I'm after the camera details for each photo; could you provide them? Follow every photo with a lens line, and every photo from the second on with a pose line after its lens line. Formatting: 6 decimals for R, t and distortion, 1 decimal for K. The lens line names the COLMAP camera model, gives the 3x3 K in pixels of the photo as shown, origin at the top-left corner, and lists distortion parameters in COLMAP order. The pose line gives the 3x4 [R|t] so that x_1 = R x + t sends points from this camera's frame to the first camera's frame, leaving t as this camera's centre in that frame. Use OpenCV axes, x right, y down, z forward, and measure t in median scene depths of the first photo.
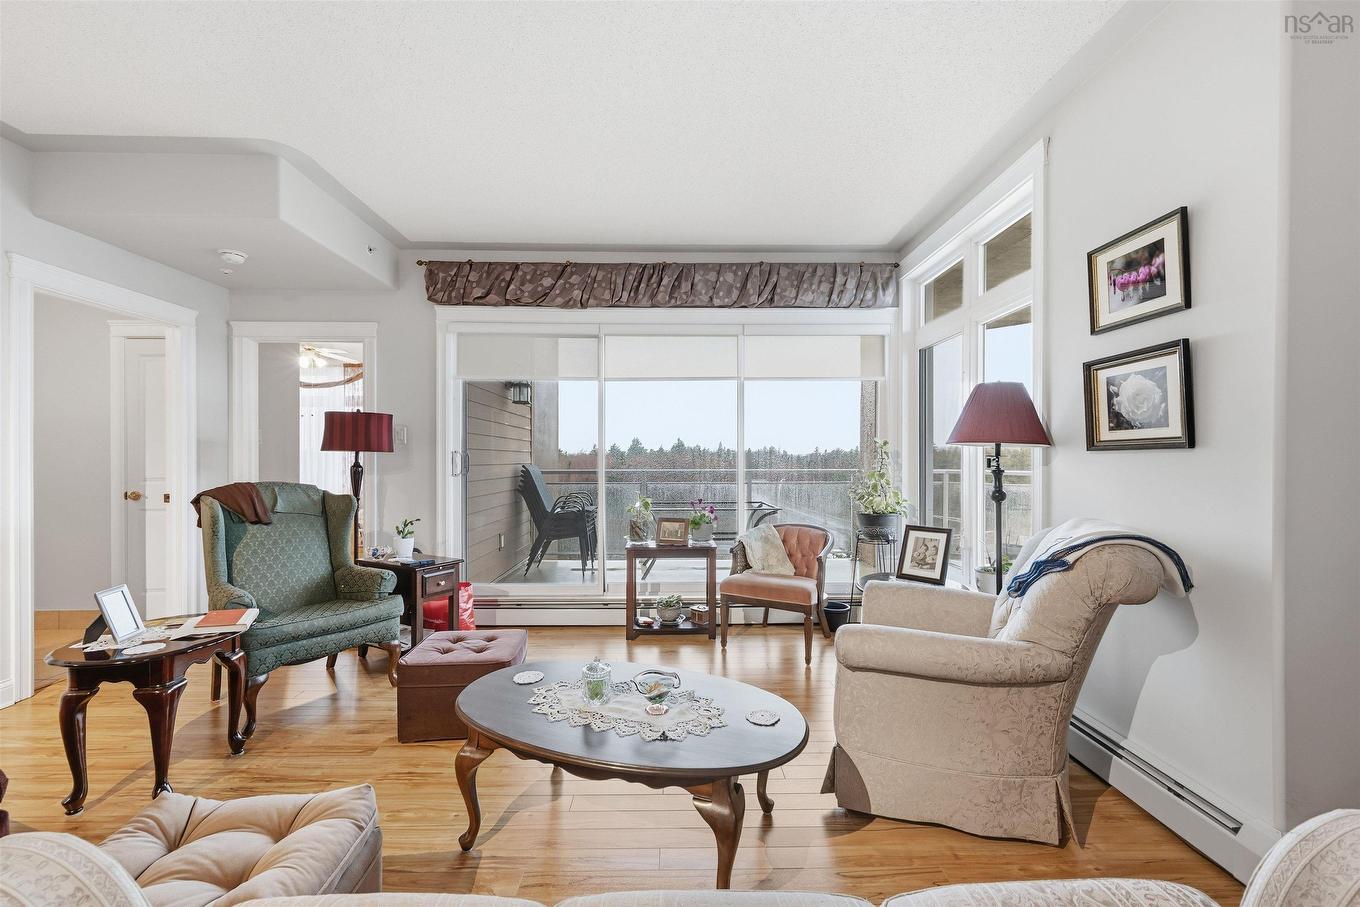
lens RADIAL K [[552.4, 0, 684.4], [0, 552.4, 460.9], [0, 0, 1]] dist [0.001957, 0.000132]
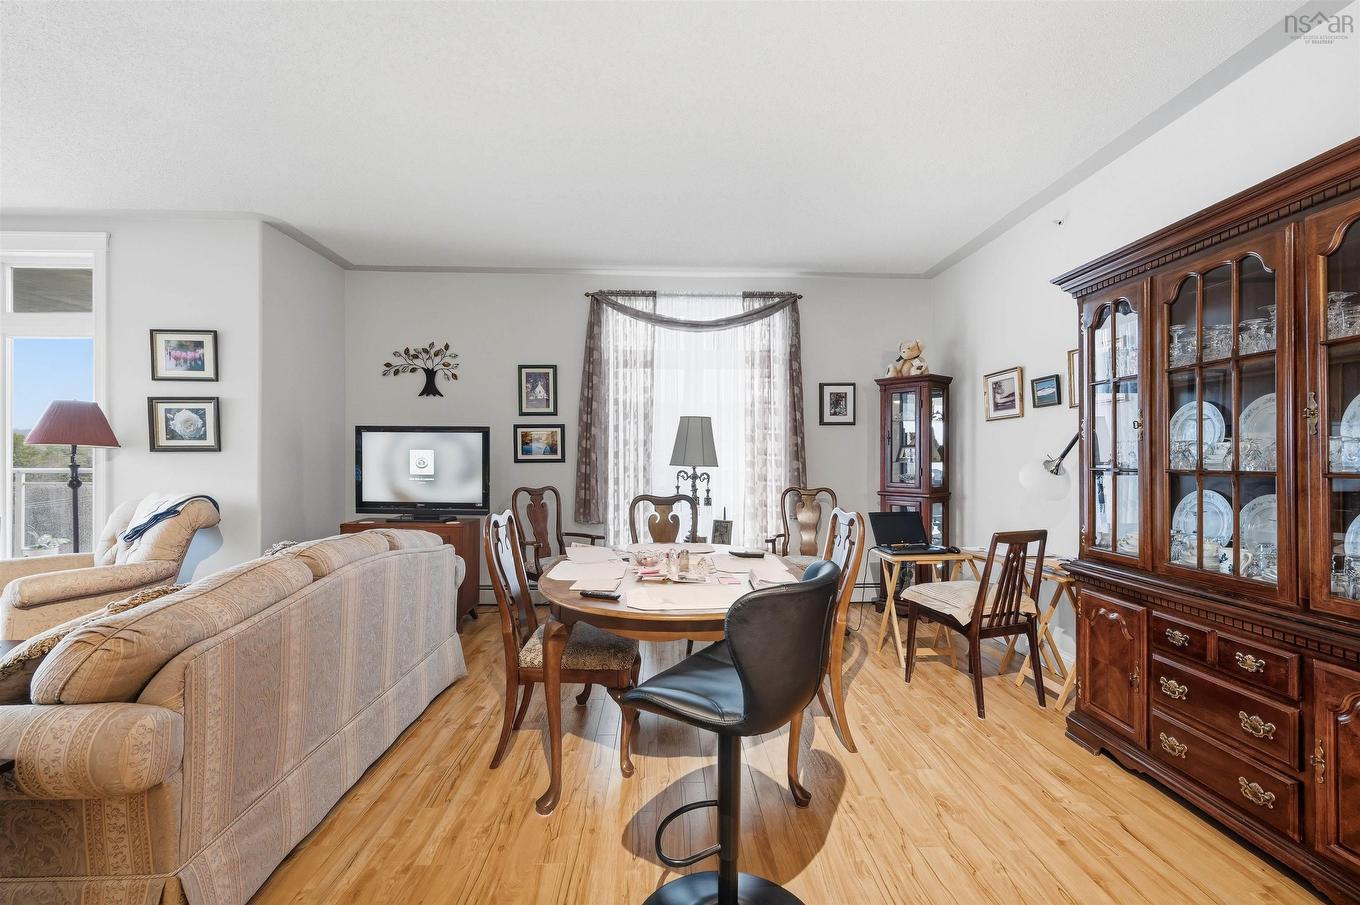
lens RADIAL K [[593.9, 0, 683.2], [0, 593.9, 460.0], [0, 0, 1]] dist [0.000065, 0.000048]
pose [[-0.013765, -0.004707, 0.999894, -0.611391], [-0.000822, 0.999989, 0.004696, -0.001797], [-0.999905, -0.000757, -0.013769, -0.317025]]
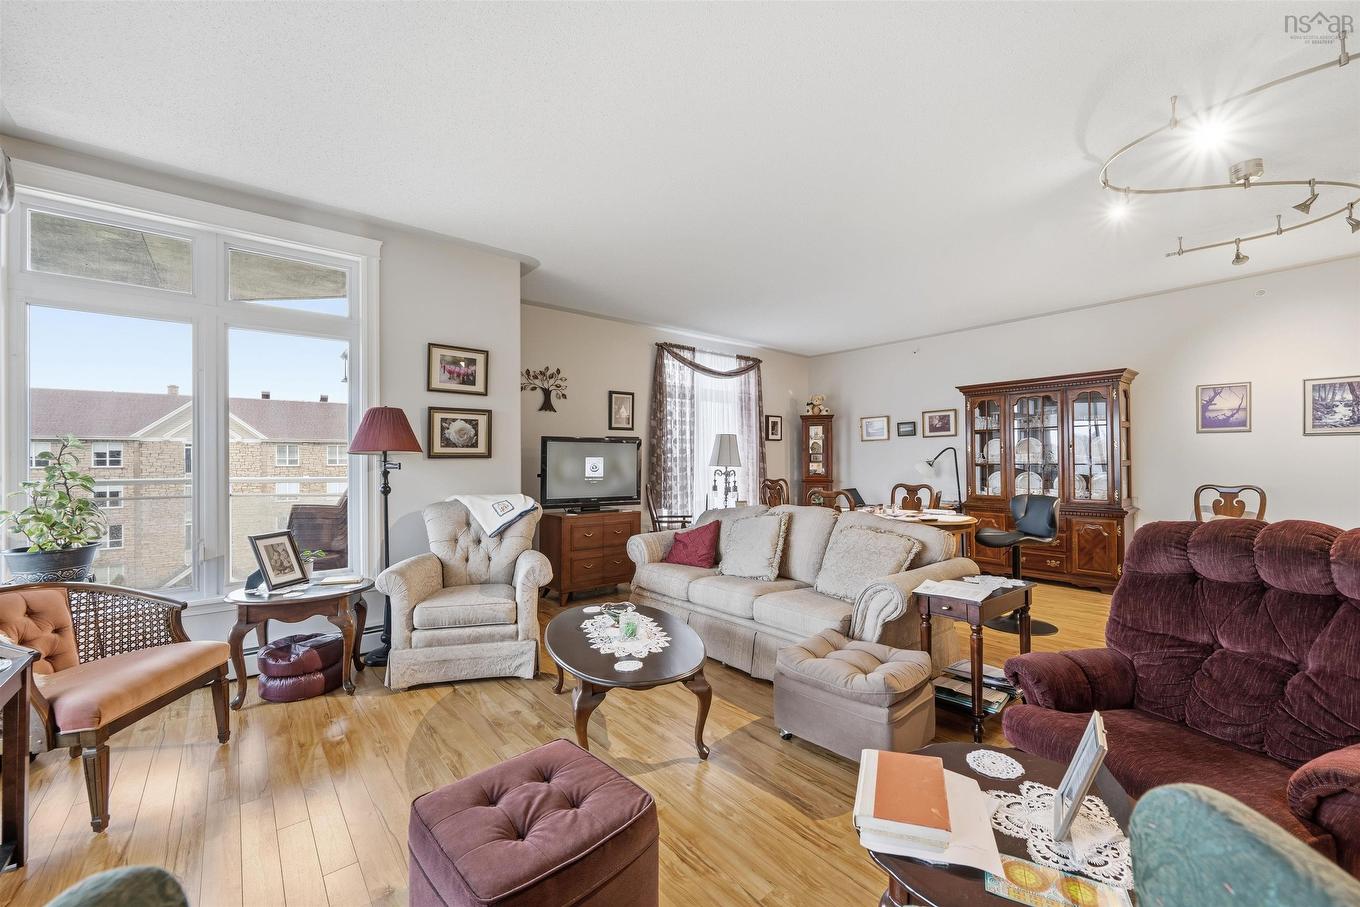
lens RADIAL K [[541.4, 0, 684.0], [0, 541.4, 458.1], [0, 0, 1]] dist [0.001331, 0.000304]
pose [[-0.627183, 0.006149, 0.778848, -0.636041], [0.005324, 0.999979, -0.003608, -0.005048], [-0.778854, 0.001884, -0.627203, 0.853834]]
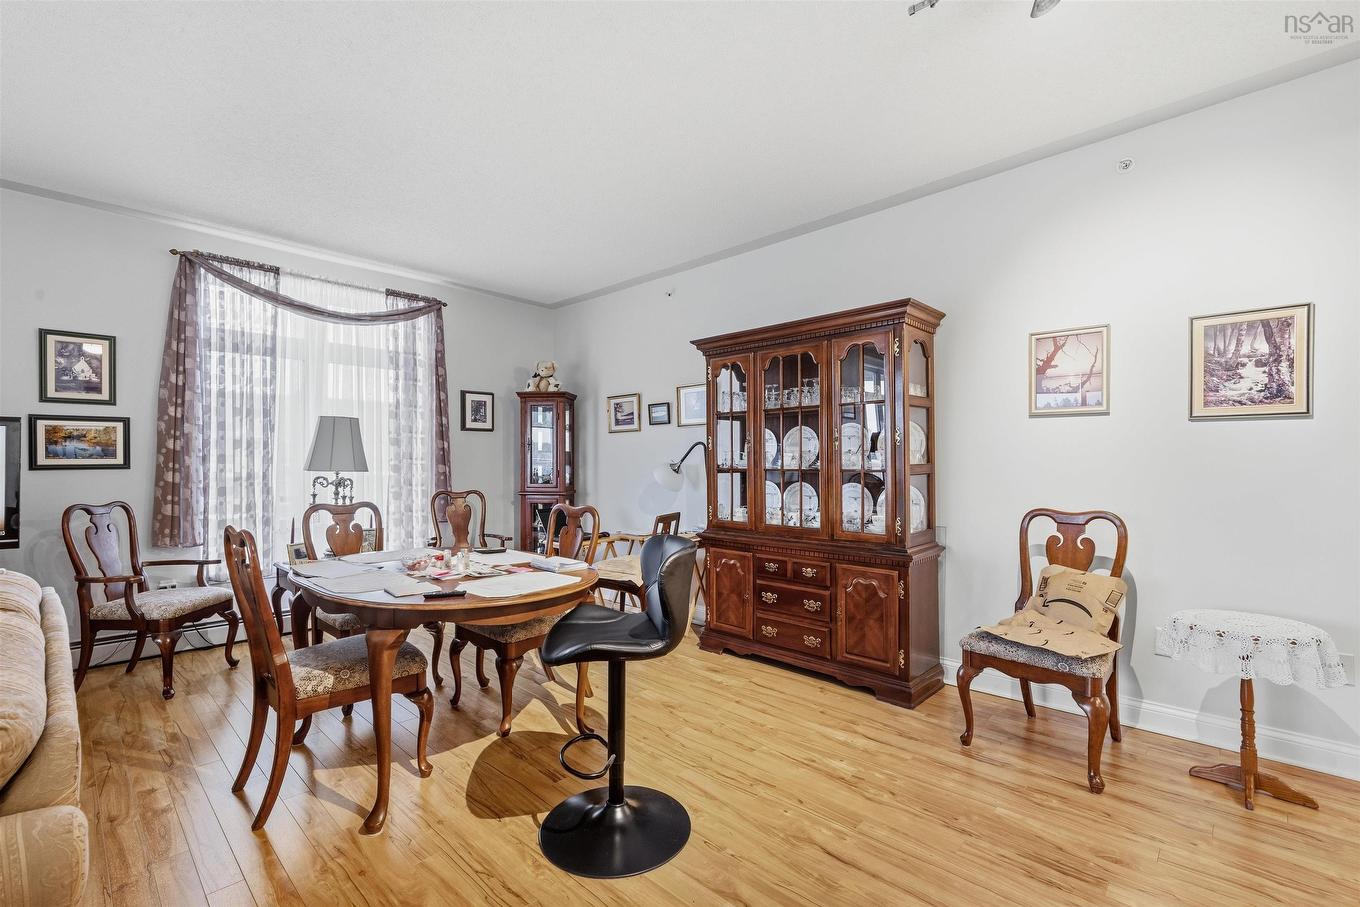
lens RADIAL K [[593.9, 0, 683.2], [0, 593.9, 461.0], [0, 0, 1]] dist [0.000065, 0.000048]
pose [[-0.712458, -0.000343, 0.701715, -0.628792], [0.000015, 1.000000, 0.000504, -0.003432], [-0.701715, 0.000370, -0.712458, -0.010114]]
